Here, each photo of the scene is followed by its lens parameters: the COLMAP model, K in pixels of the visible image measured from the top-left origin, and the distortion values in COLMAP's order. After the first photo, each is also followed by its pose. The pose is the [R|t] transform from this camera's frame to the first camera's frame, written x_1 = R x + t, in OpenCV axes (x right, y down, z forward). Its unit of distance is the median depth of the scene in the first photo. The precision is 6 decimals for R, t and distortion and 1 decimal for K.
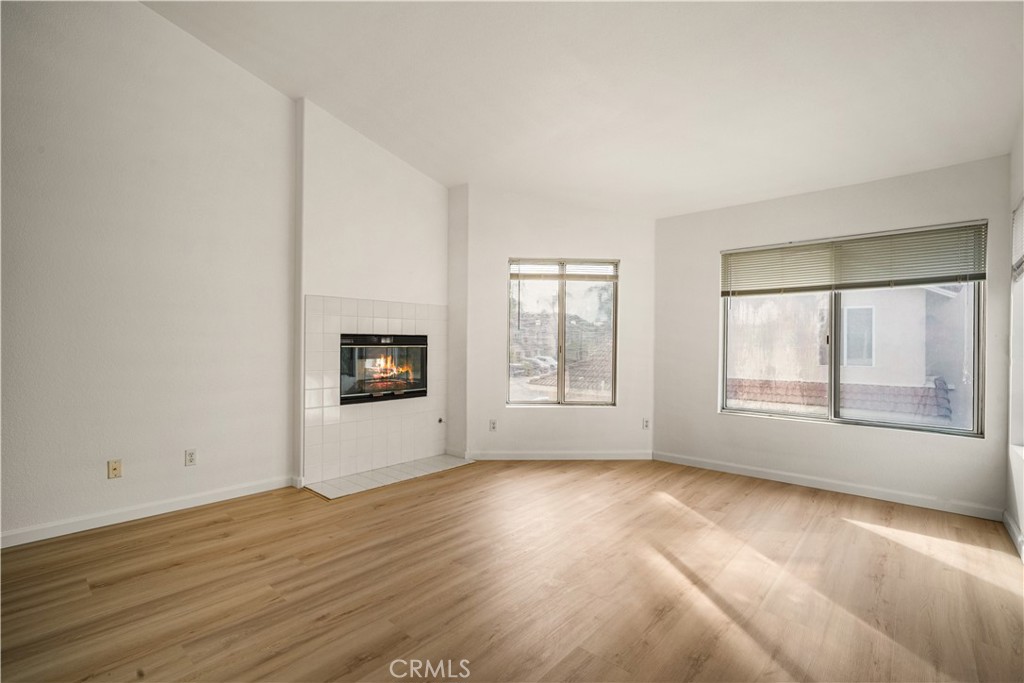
lens RADIAL K [[459.2, 0, 512.0], [0, 459.2, 341.5], [0, 0, 1]] dist [-0.005772, -0.000236]
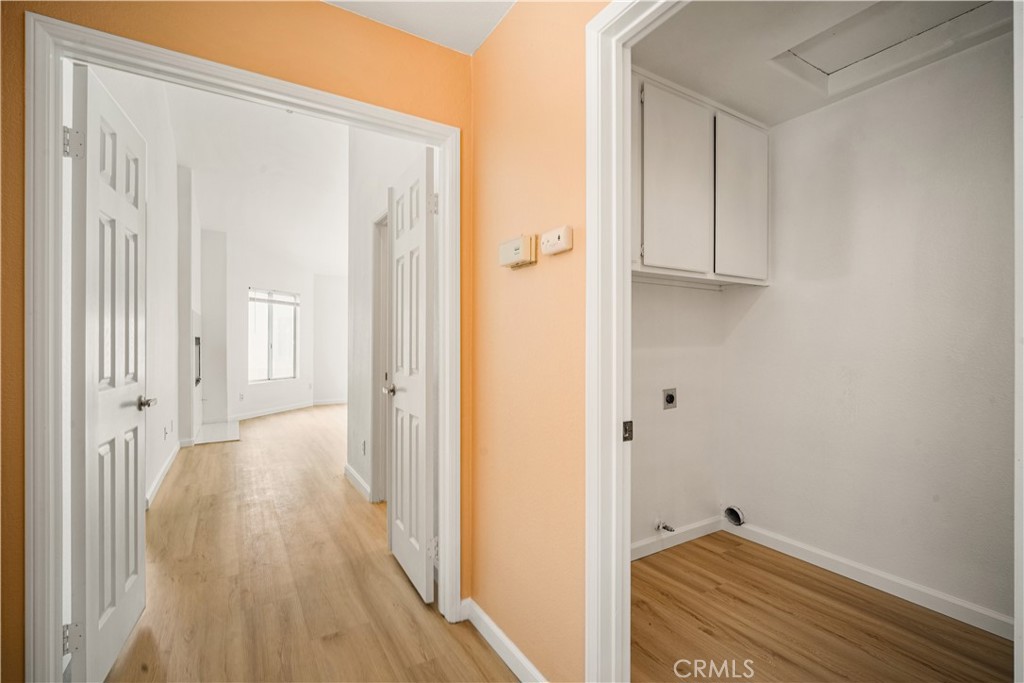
lens RADIAL K [[453.1, 0, 511.9], [0, 453.1, 335.0], [0, 0, 1]] dist [-0.002036, -0.000290]
pose [[0.287861, 0.004618, 0.957661, -1.347233], [0.006754, 0.999954, -0.006852, -0.006123], [-0.957648, 0.008441, 0.287816, -0.310901]]
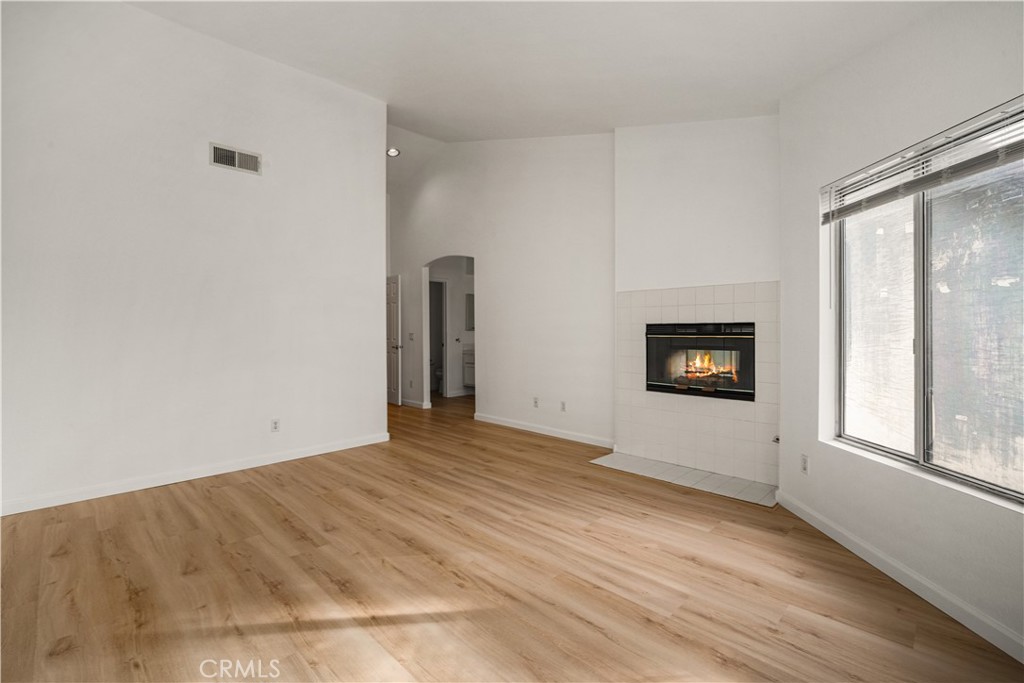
lens RADIAL K [[453.1, 0, 511.9], [0, 453.1, 335.0], [0, 0, 1]] dist [-0.002036, -0.000290]
pose [[-0.054035, 0.003568, -0.998533, 0.661637], [0.005675, 0.999979, 0.003266, 0.003223], [0.998523, -0.005490, -0.054054, 0.709165]]
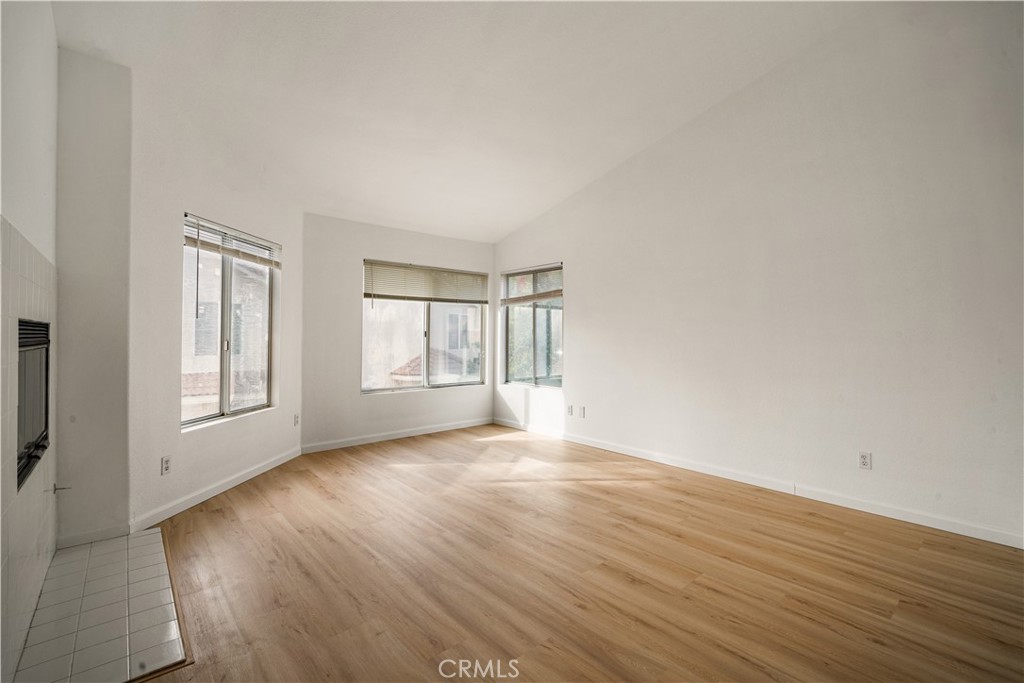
lens RADIAL K [[453.1, 0, 511.9], [0, 453.1, 335.0], [0, 0, 1]] dist [-0.002036, -0.000290]
pose [[0.121899, -0.002396, 0.992540, -0.683874], [-0.005373, 0.999981, 0.003073, -0.005963], [-0.992528, -0.005708, 0.121884, 0.488820]]
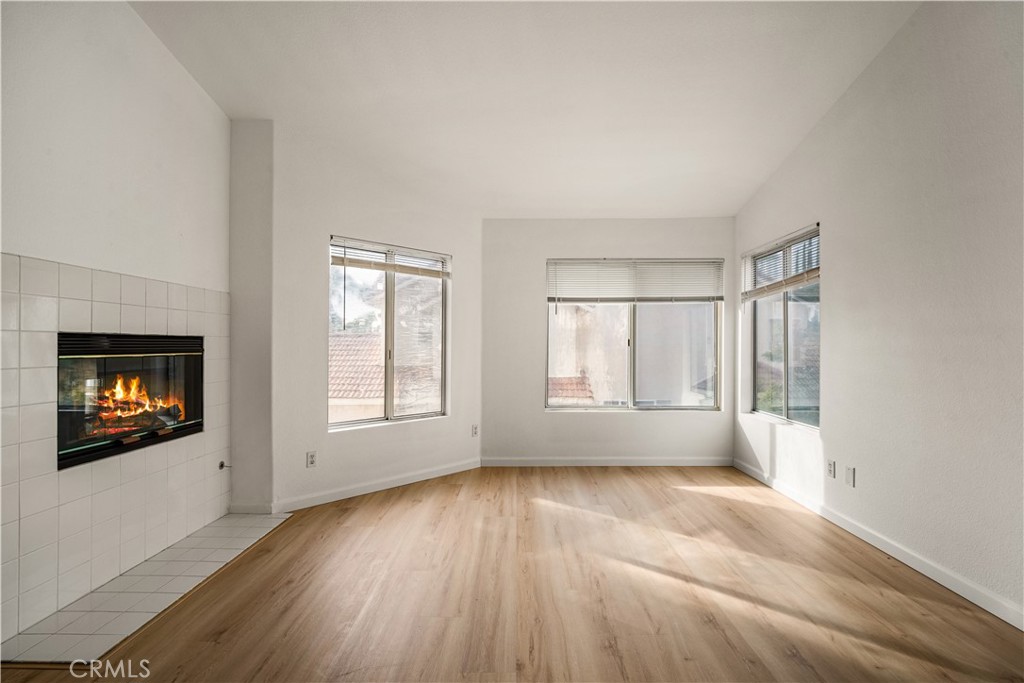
lens RADIAL K [[453.0, 0, 512.0], [0, 453.0, 341.5], [0, 0, 1]] dist [-0.007854, 0.000024]
pose [[0.753836, -0.000459, 0.657063, -0.305691], [0.002873, 0.999992, -0.002598, -0.003716], [-0.657057, 0.003846, 0.753831, 0.268500]]
